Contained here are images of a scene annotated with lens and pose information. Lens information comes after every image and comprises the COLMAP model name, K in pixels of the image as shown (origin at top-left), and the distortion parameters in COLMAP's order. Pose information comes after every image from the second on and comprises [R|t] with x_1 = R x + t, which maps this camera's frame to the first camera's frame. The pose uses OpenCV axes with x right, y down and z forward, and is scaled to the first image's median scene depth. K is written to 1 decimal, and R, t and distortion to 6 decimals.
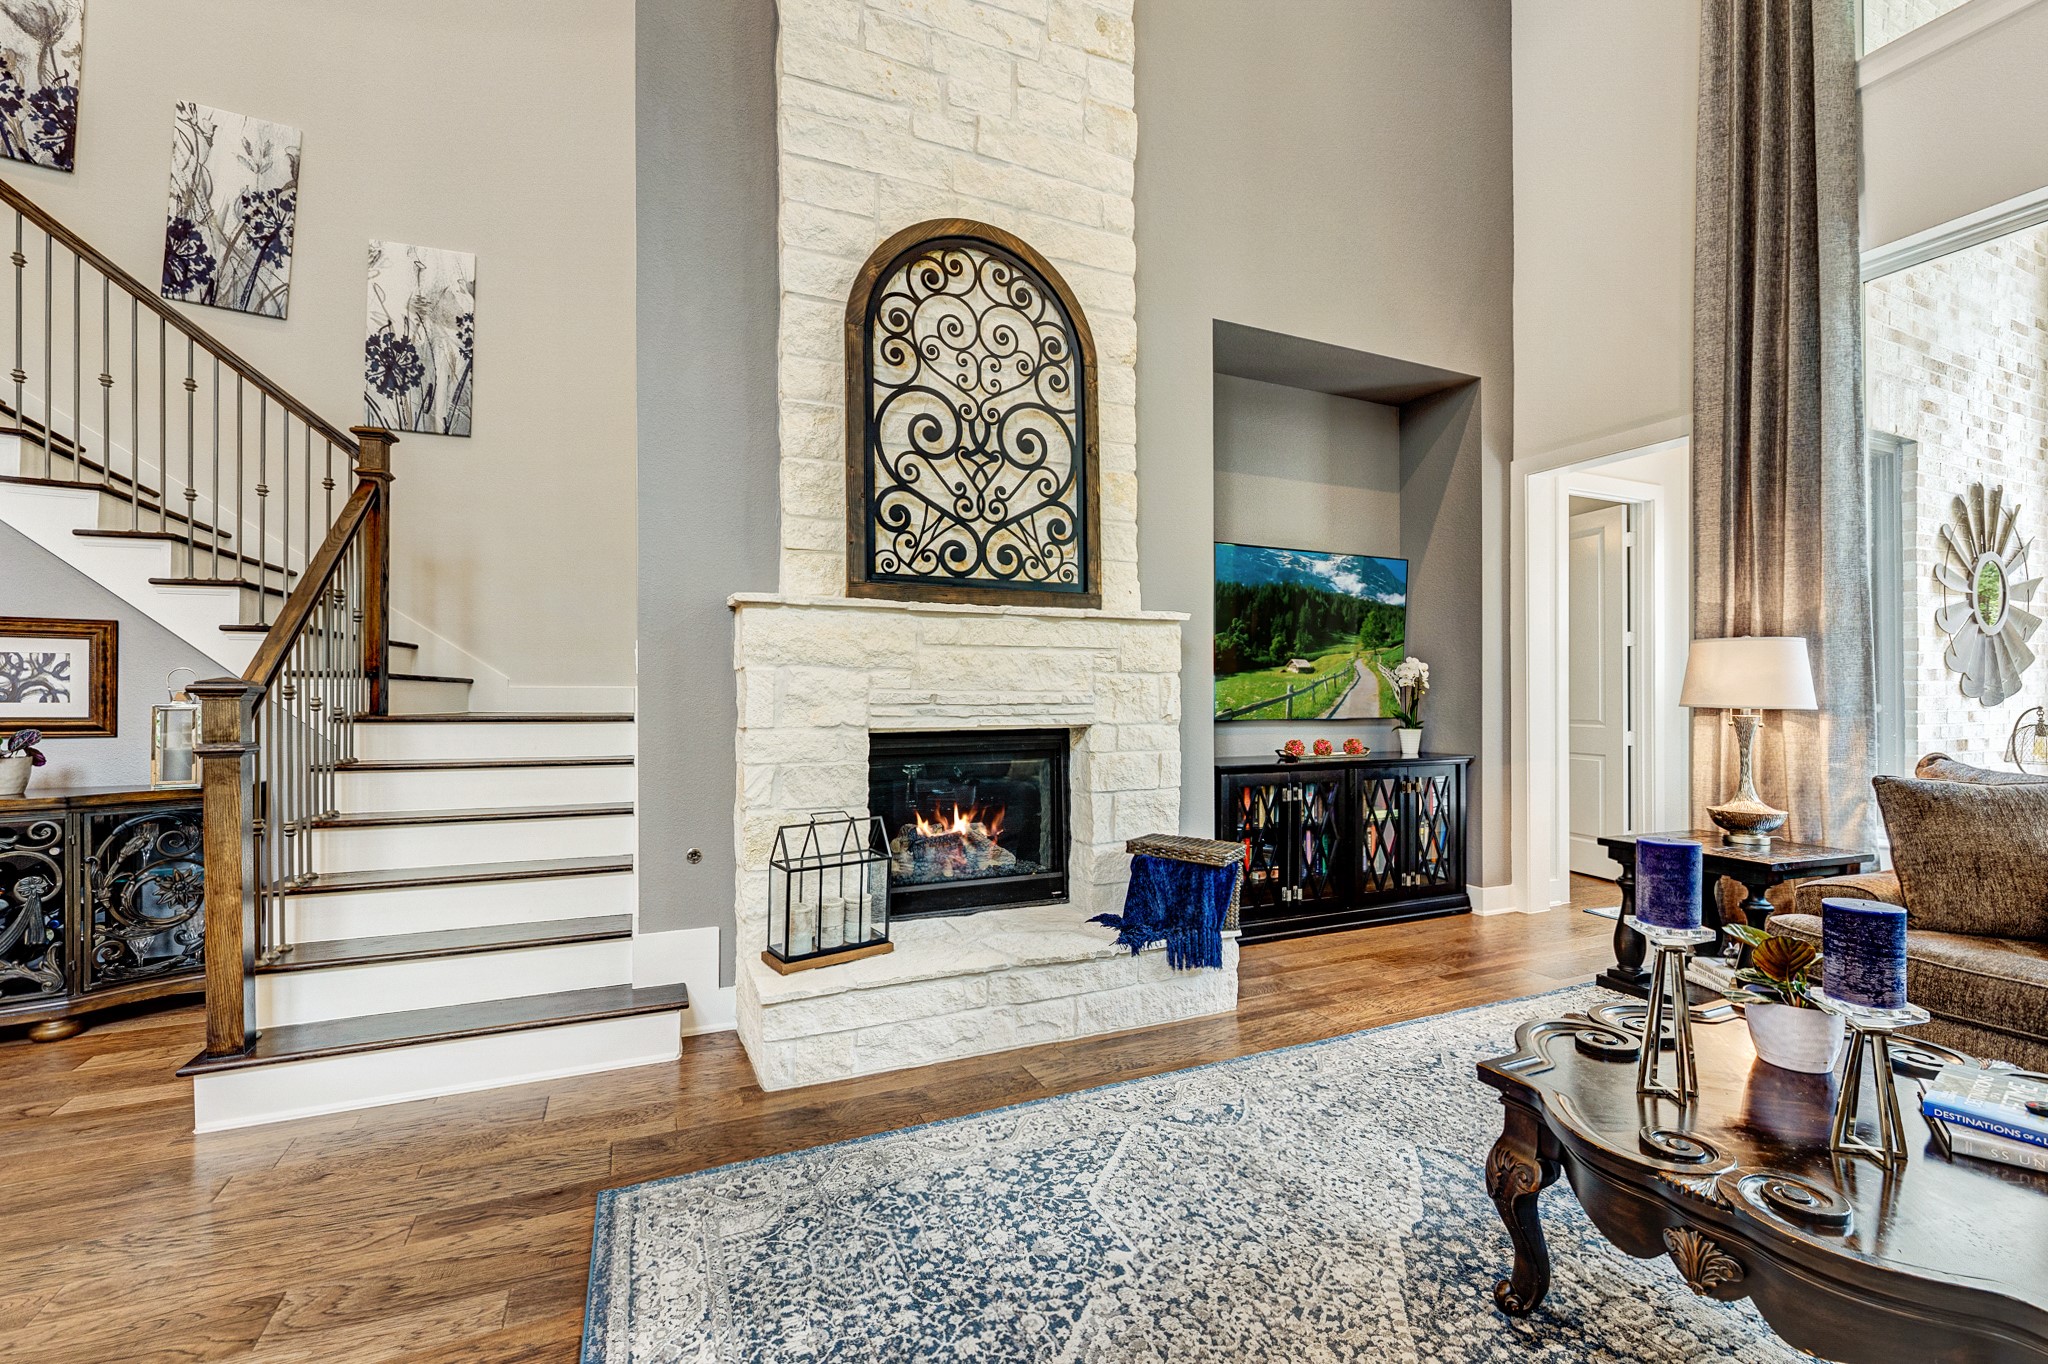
lens RADIAL K [[869.1, 0, 1020.6], [0, 869.1, 691.7], [0, 0, 1]] dist [-0.000593, 0.000217]
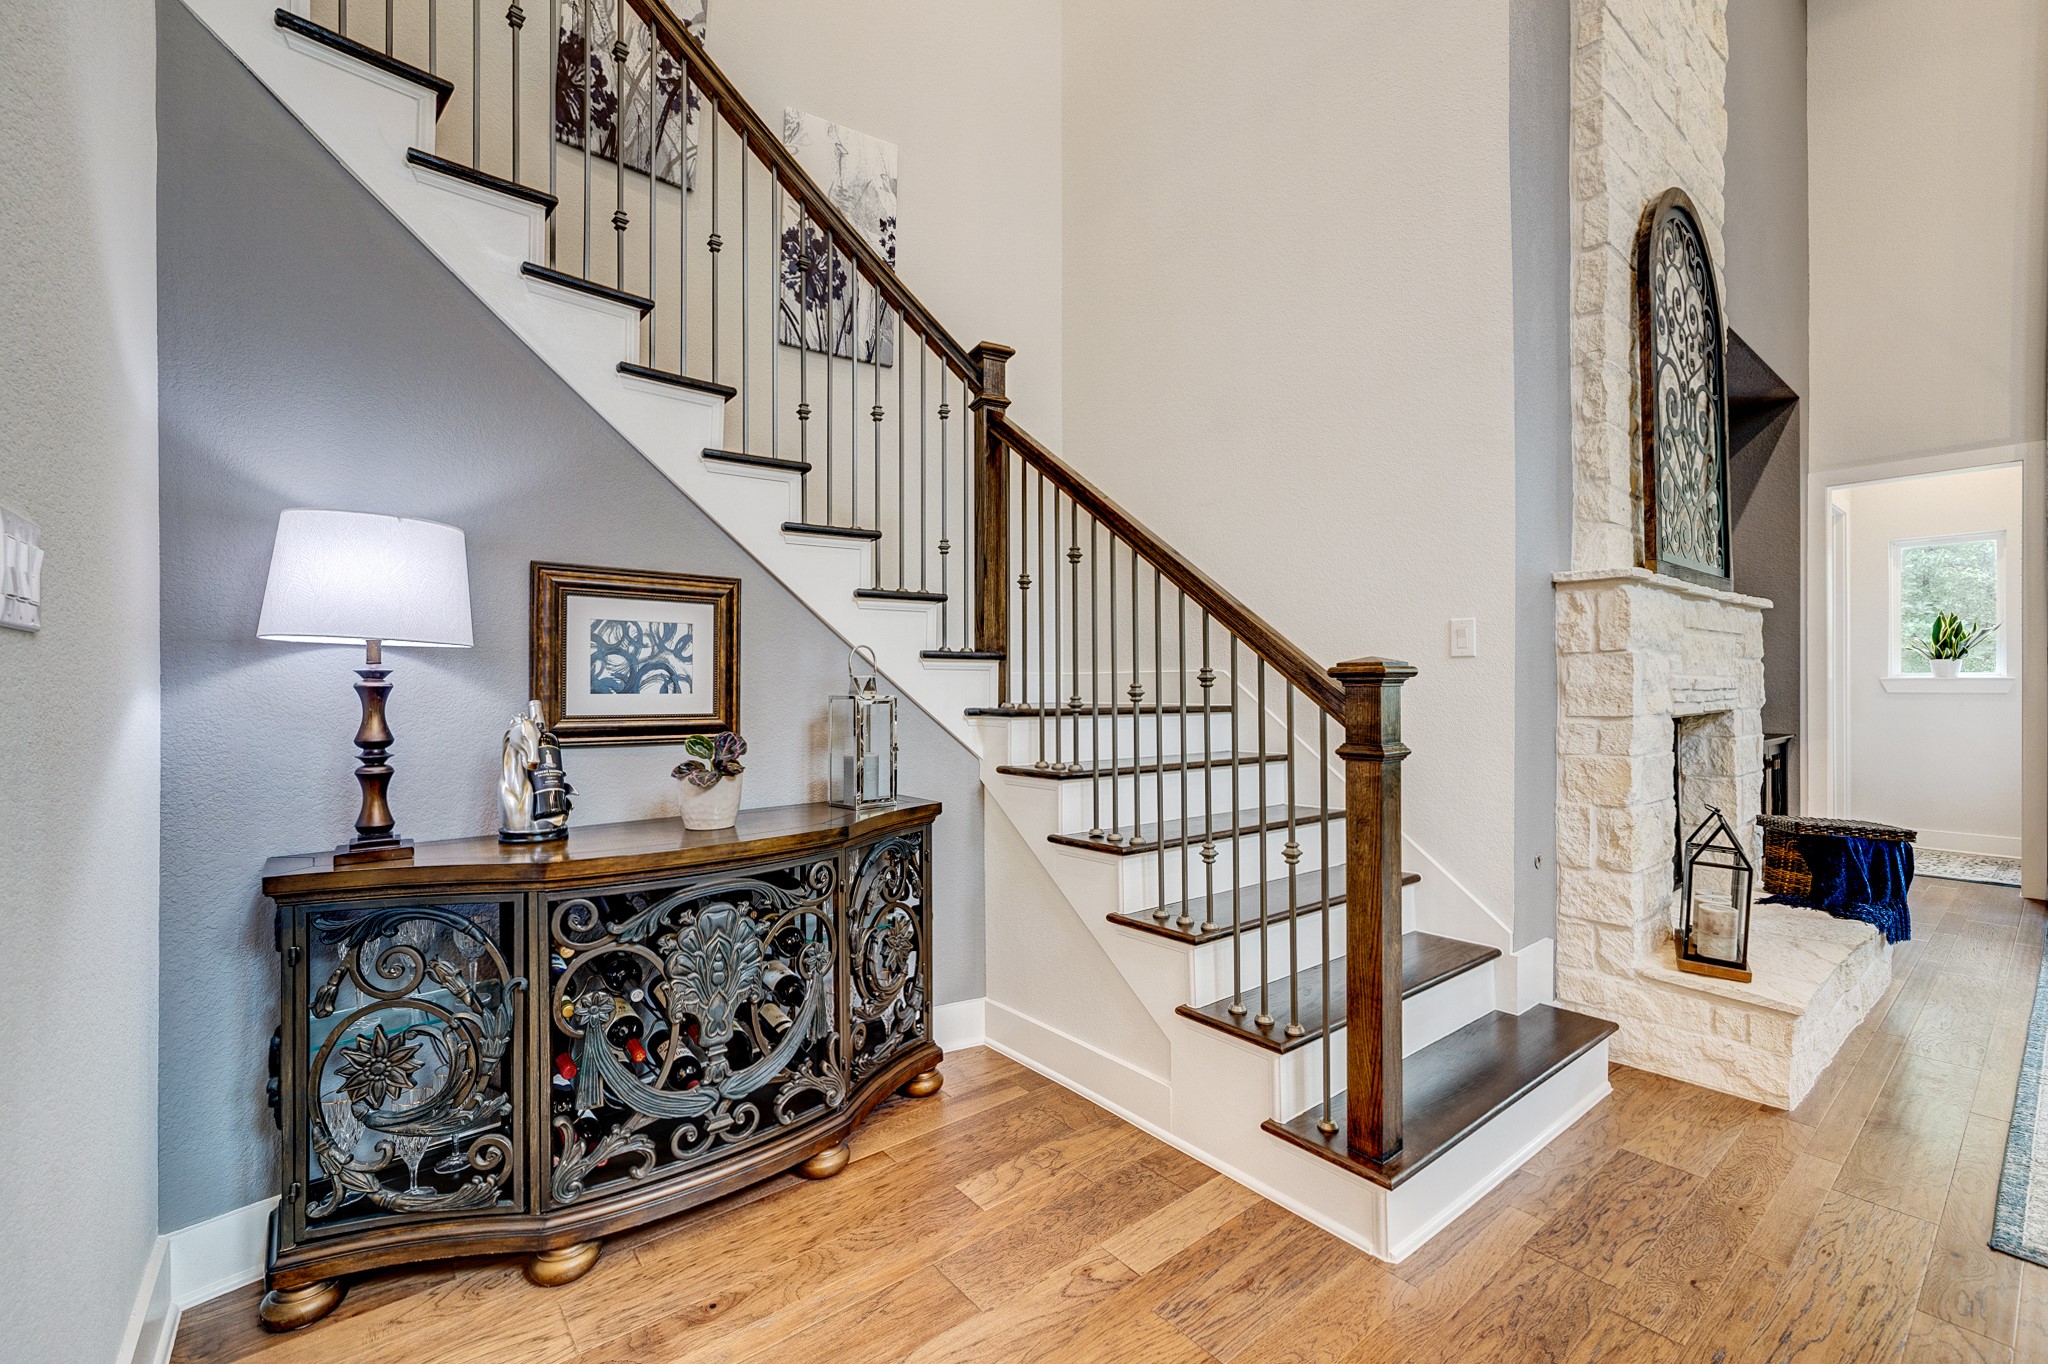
lens RADIAL K [[869.1, 0, 1024.1], [0, 869.1, 679.4], [0, 0, 1]] dist [-0.000593, 0.000217]
pose [[0.965671, -0.001648, 0.259762, -0.961169], [0.002262, 0.999995, -0.002064, 0.003000], [-0.259757, 0.002581, 0.965670, 0.235047]]
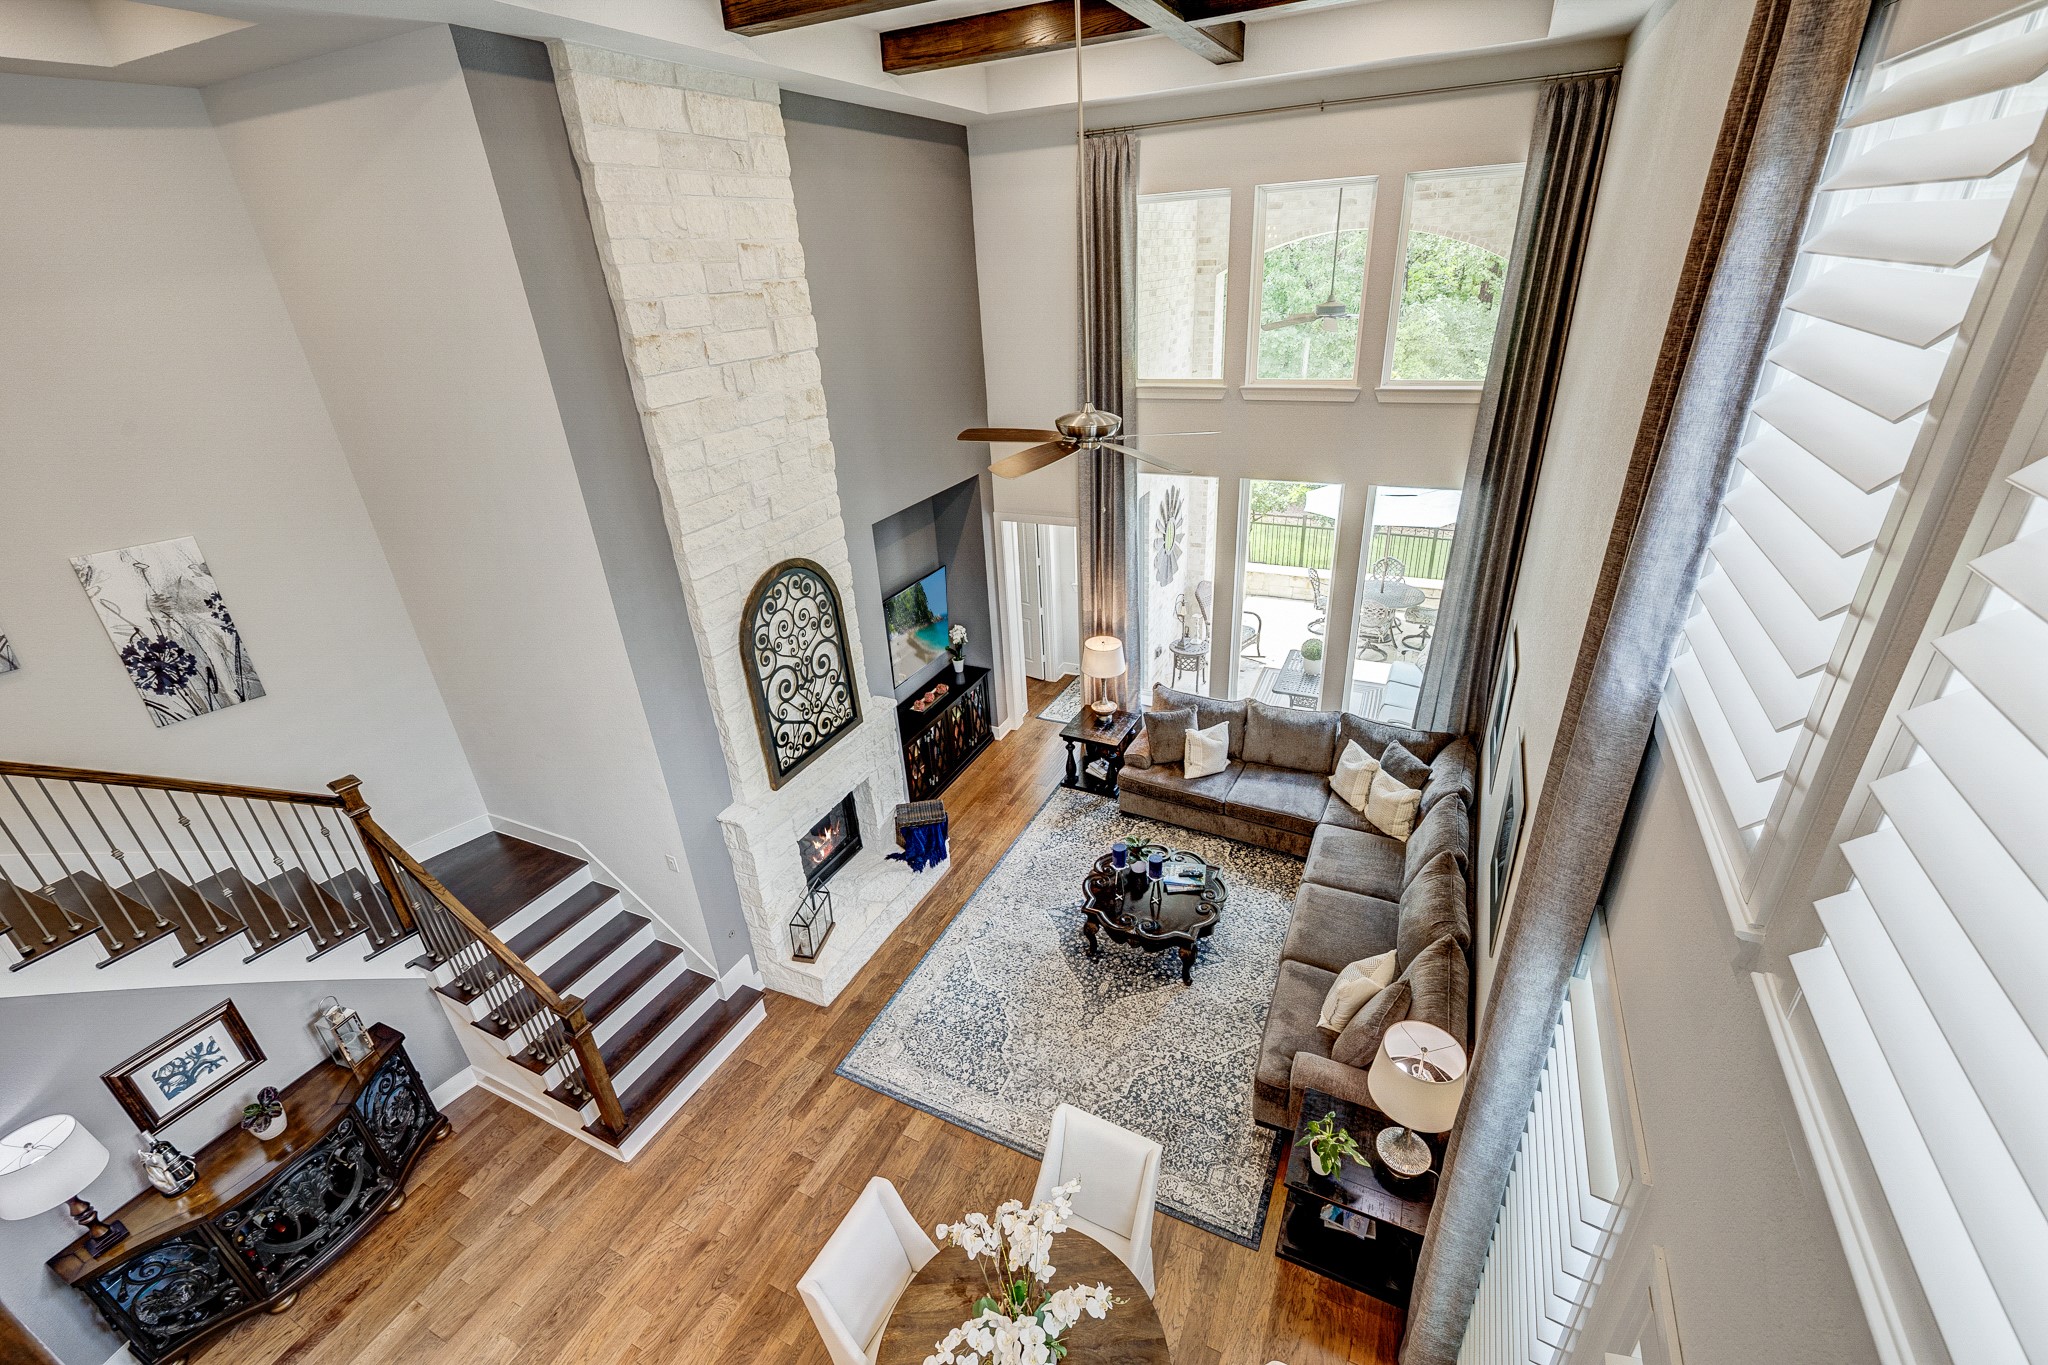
lens RADIAL K [[869.1, 0, 1029.3], [0, 869.1, 679.5], [0, 0, 1]] dist [-0.000593, 0.000217]
pose [[0.758949, -0.323078, 0.565346, -0.678697], [0.049870, 0.894518, 0.444241, -1.003901], [-0.649237, -0.308962, 0.695006, -0.541410]]
